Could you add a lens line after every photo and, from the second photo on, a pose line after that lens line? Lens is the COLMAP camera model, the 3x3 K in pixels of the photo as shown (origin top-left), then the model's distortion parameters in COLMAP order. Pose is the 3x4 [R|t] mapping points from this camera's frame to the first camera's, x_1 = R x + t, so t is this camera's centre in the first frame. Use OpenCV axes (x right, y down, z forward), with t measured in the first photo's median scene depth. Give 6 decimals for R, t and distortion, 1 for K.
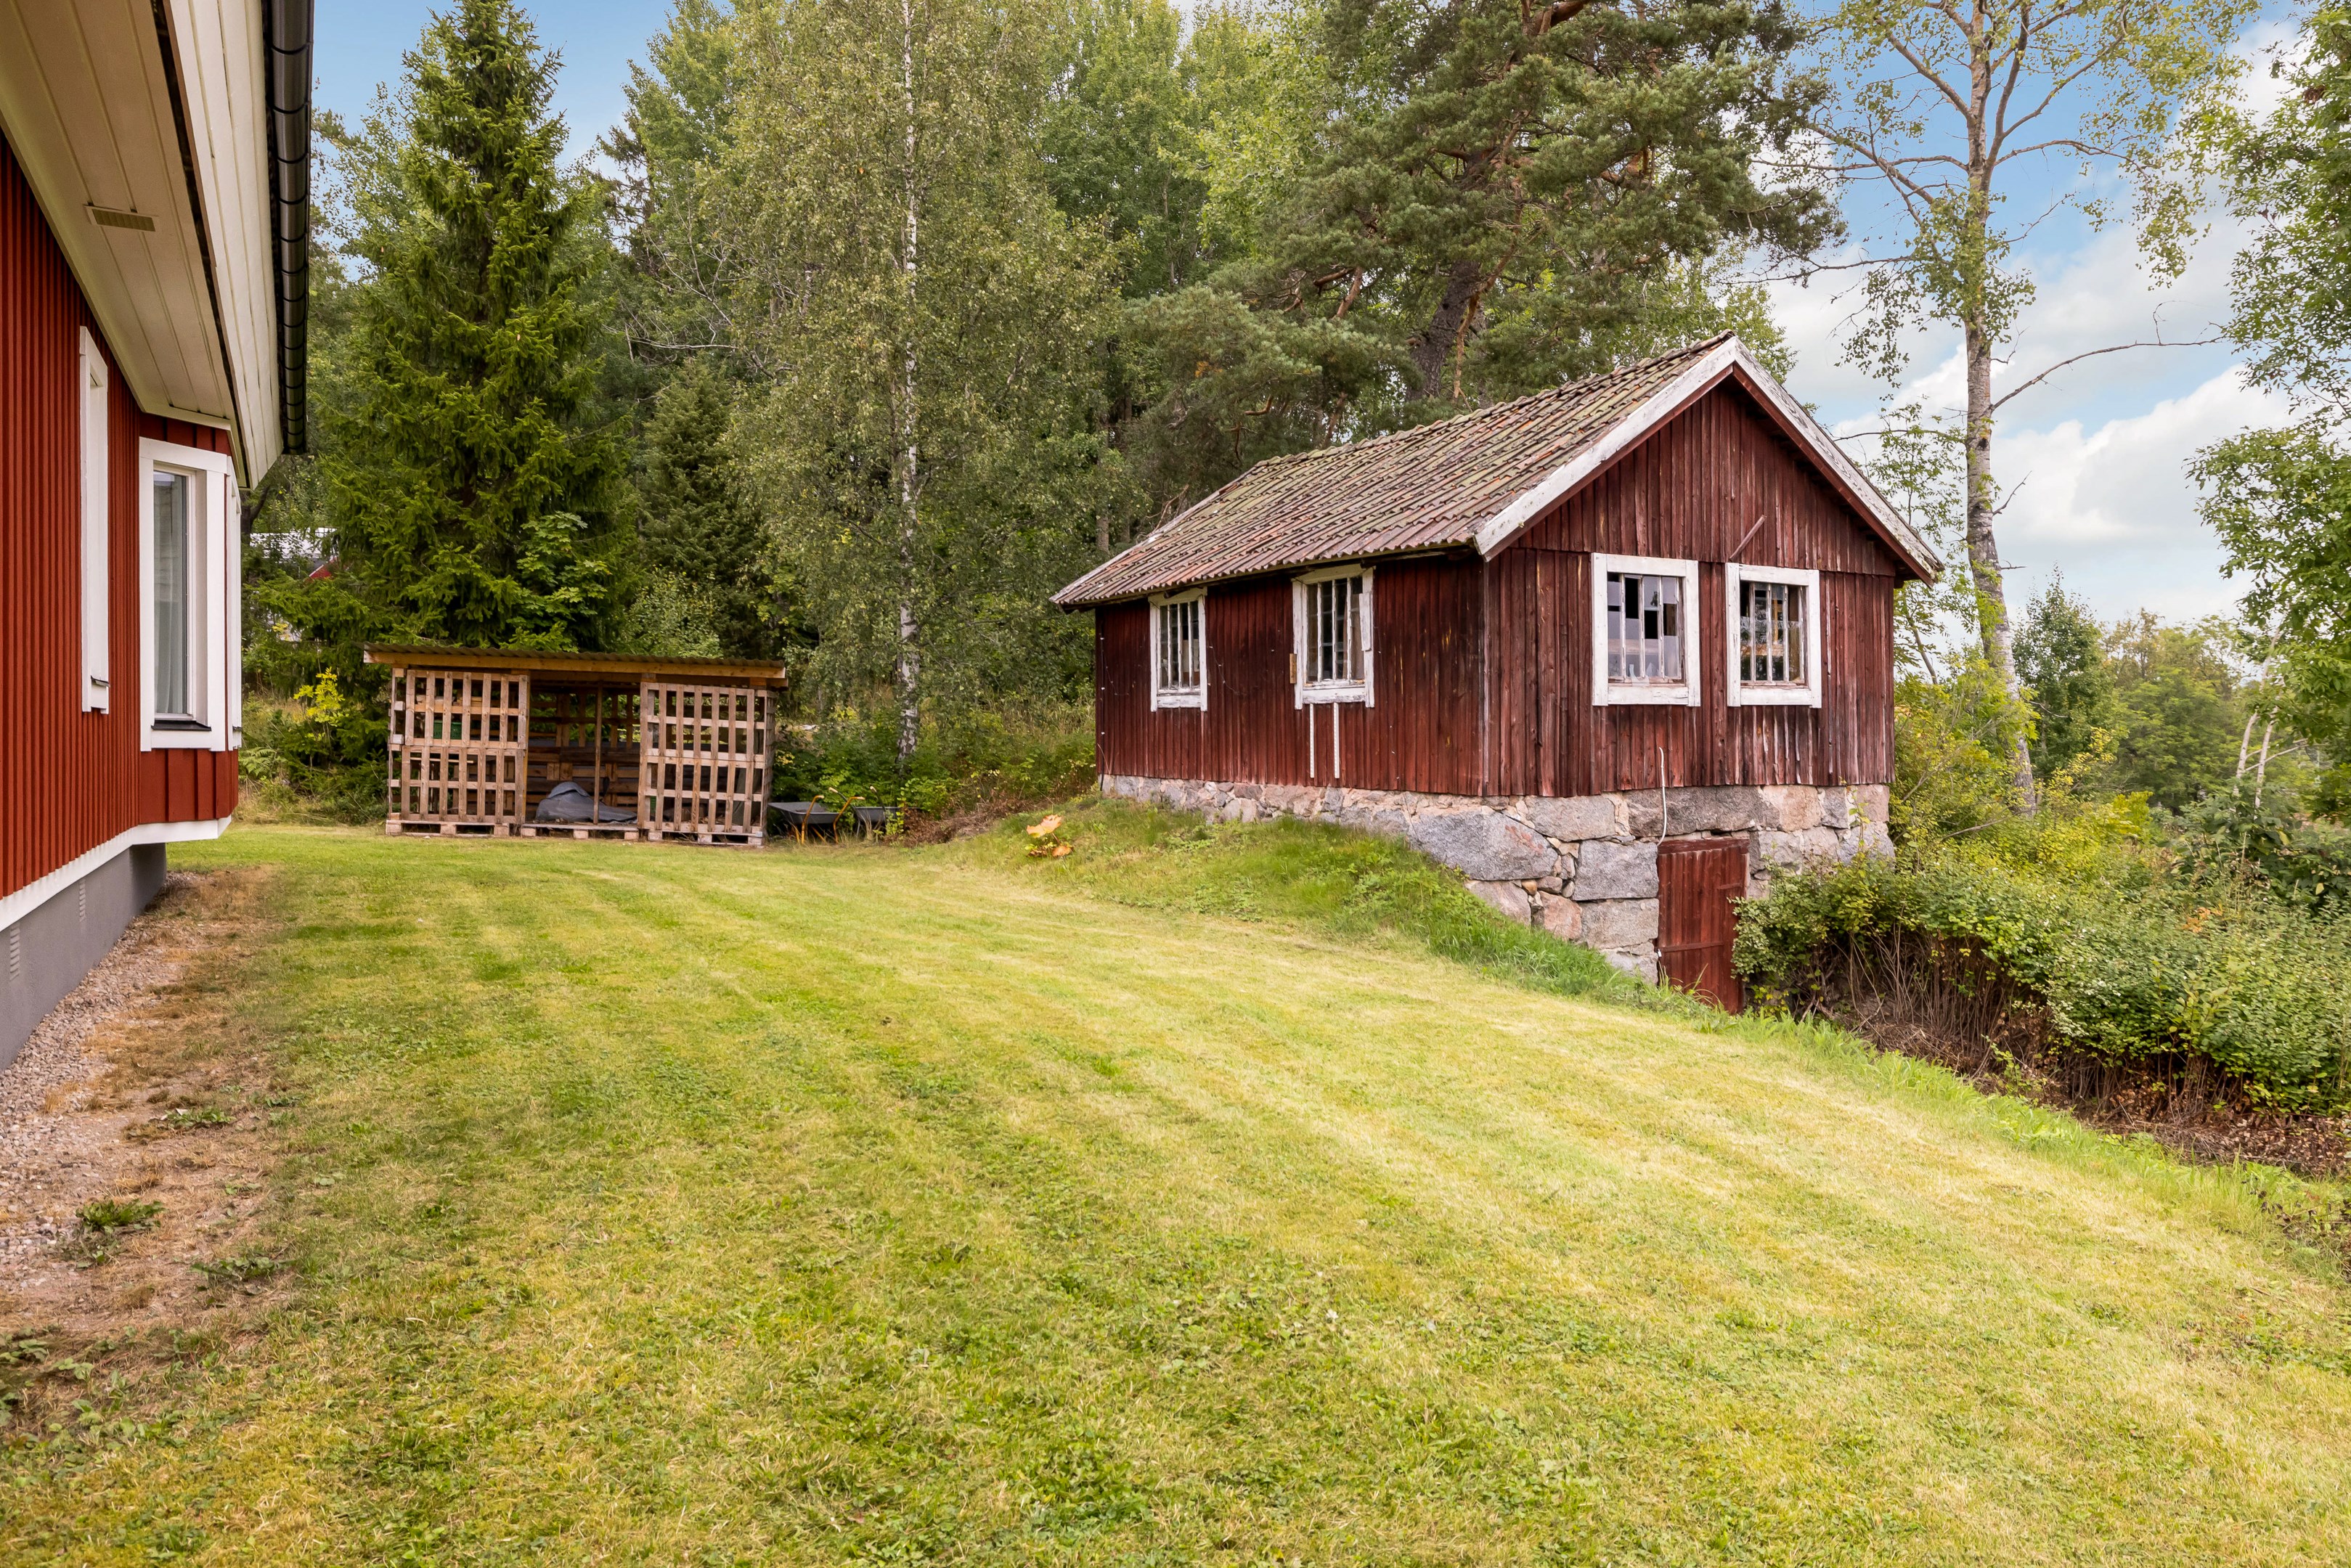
lens RADIAL K [[1540.7, 0, 1175.5], [0, 1540.7, 784.0], [0, 0, 1]] dist [0.000881, 0.000077]
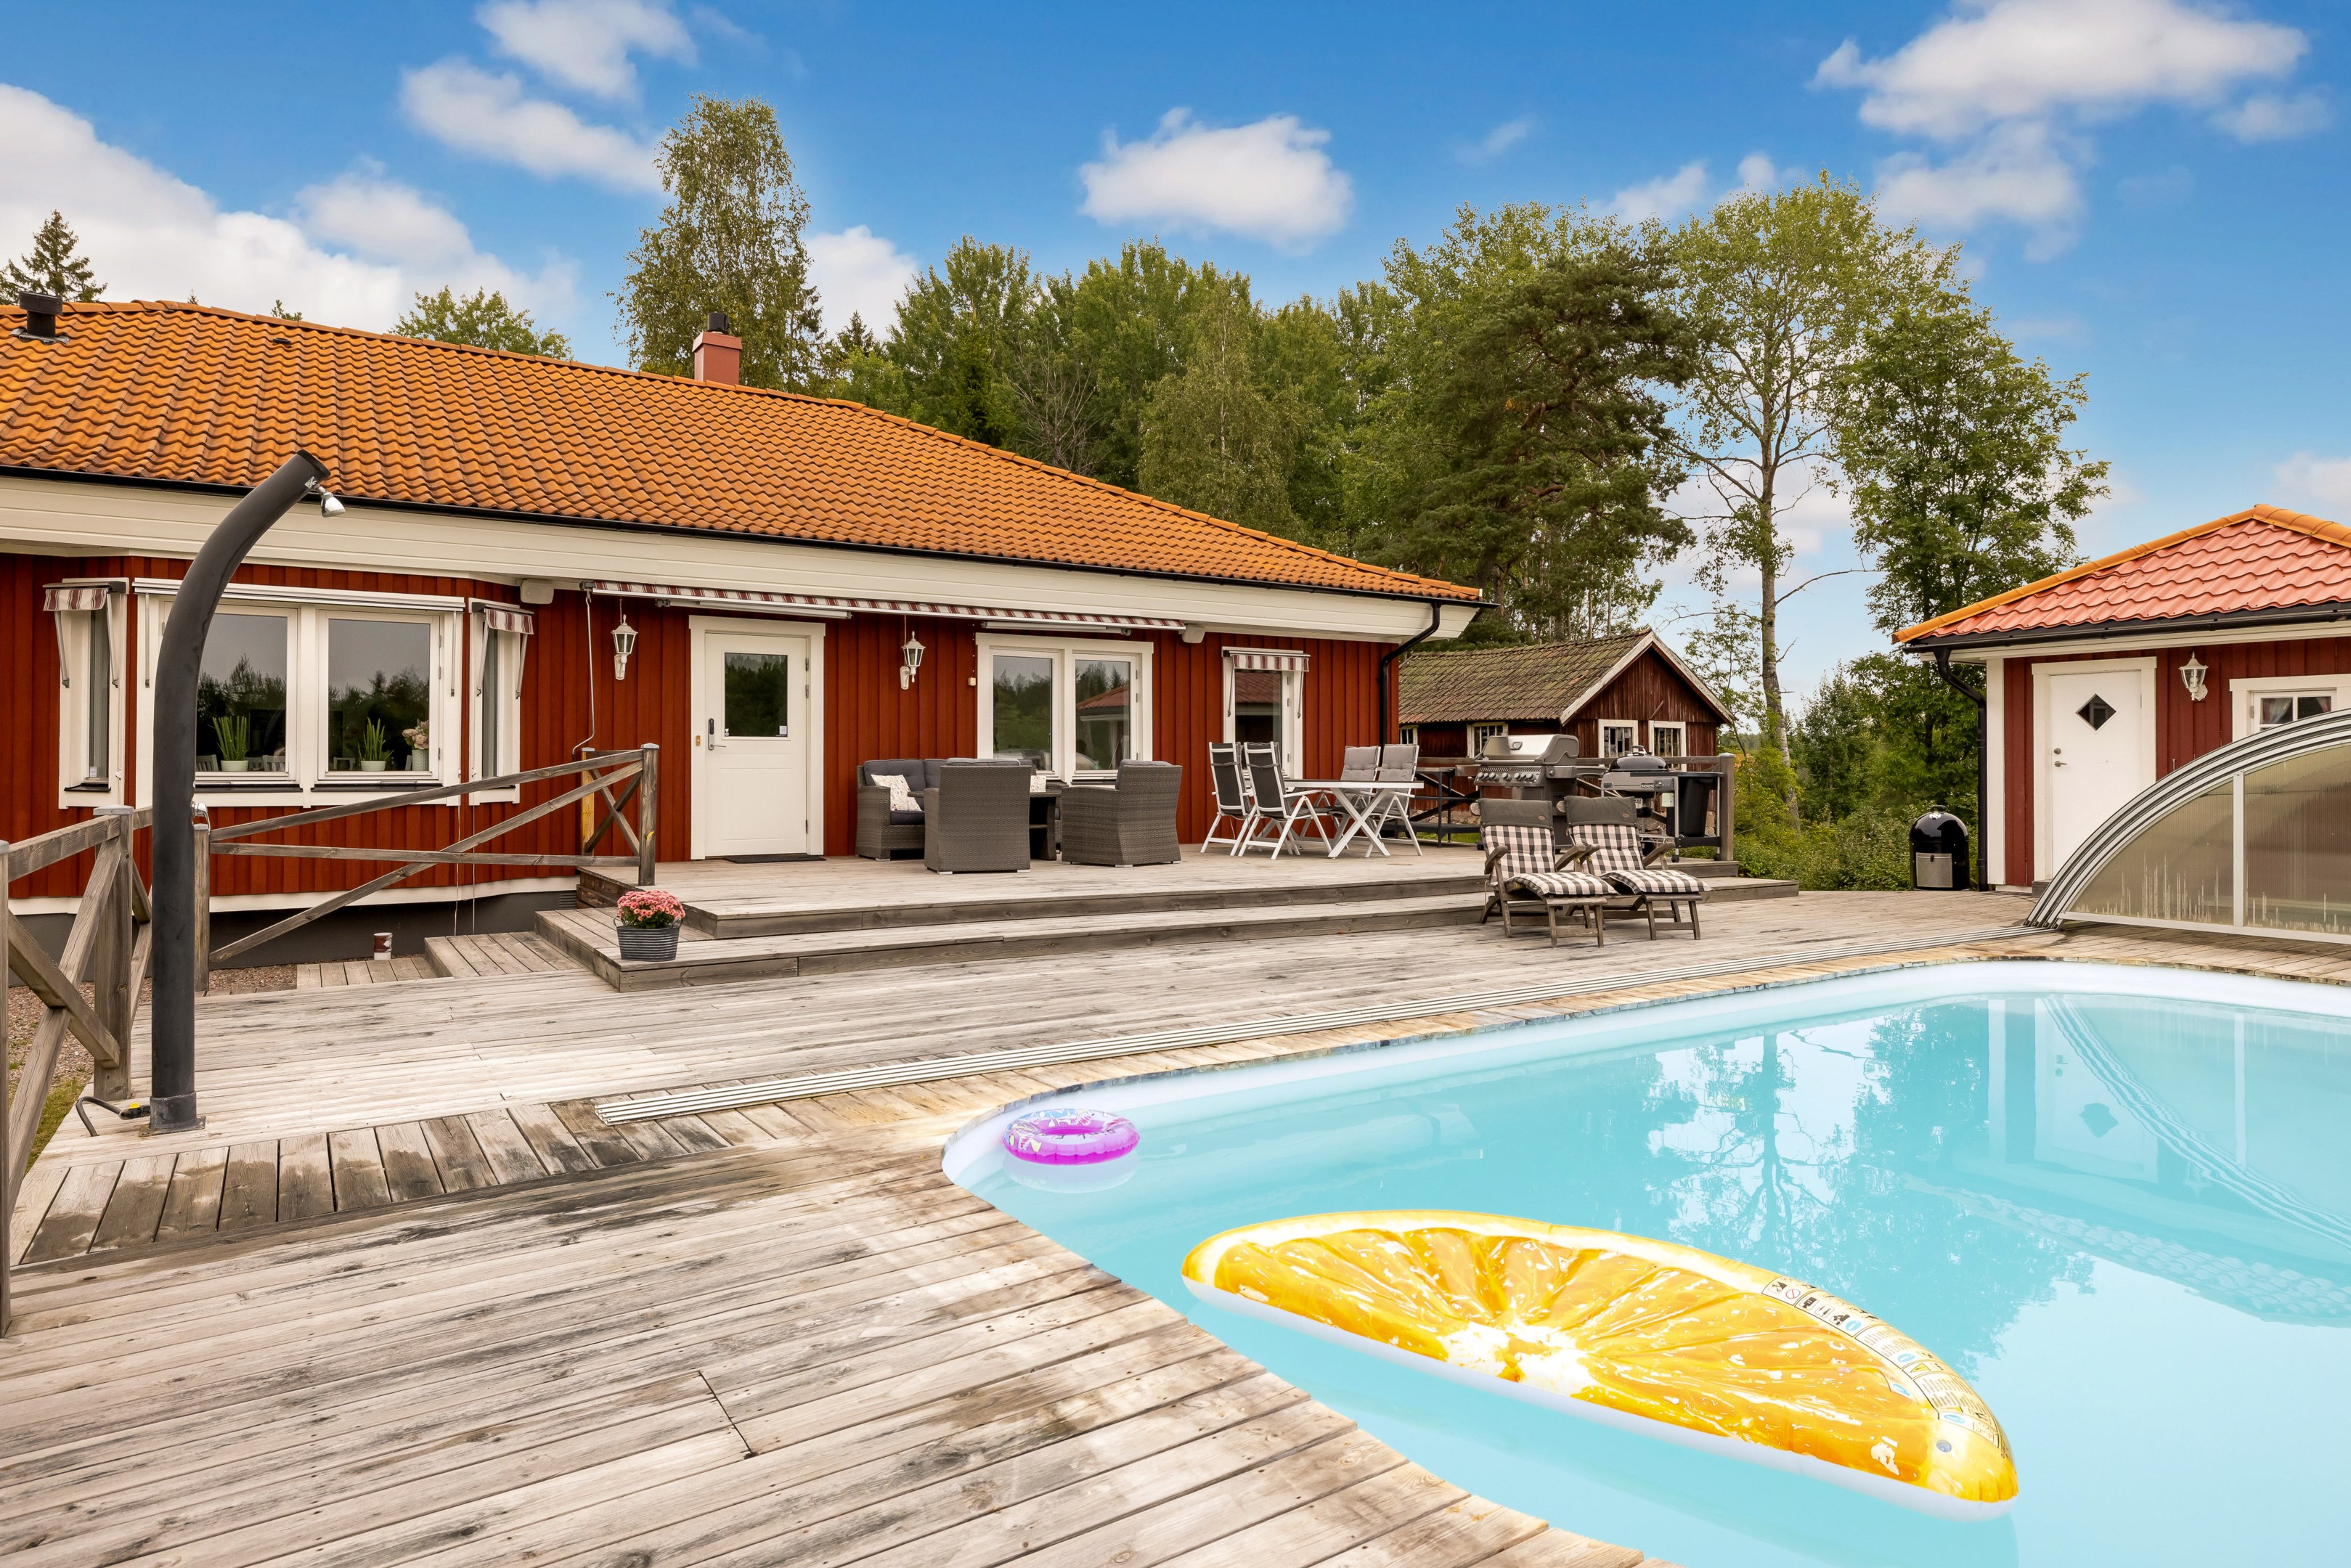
lens RADIAL K [[1388.5, 0, 1175.5], [0, 1388.5, 784.0], [0, 0, 1]] dist [0.002775, 0.001294]
pose [[0.998746, 0.003442, 0.049952, -0.262257], [-0.002396, 0.999777, -0.020976, 0.003099], [-0.050013, 0.020830, 0.998531, -0.606802]]
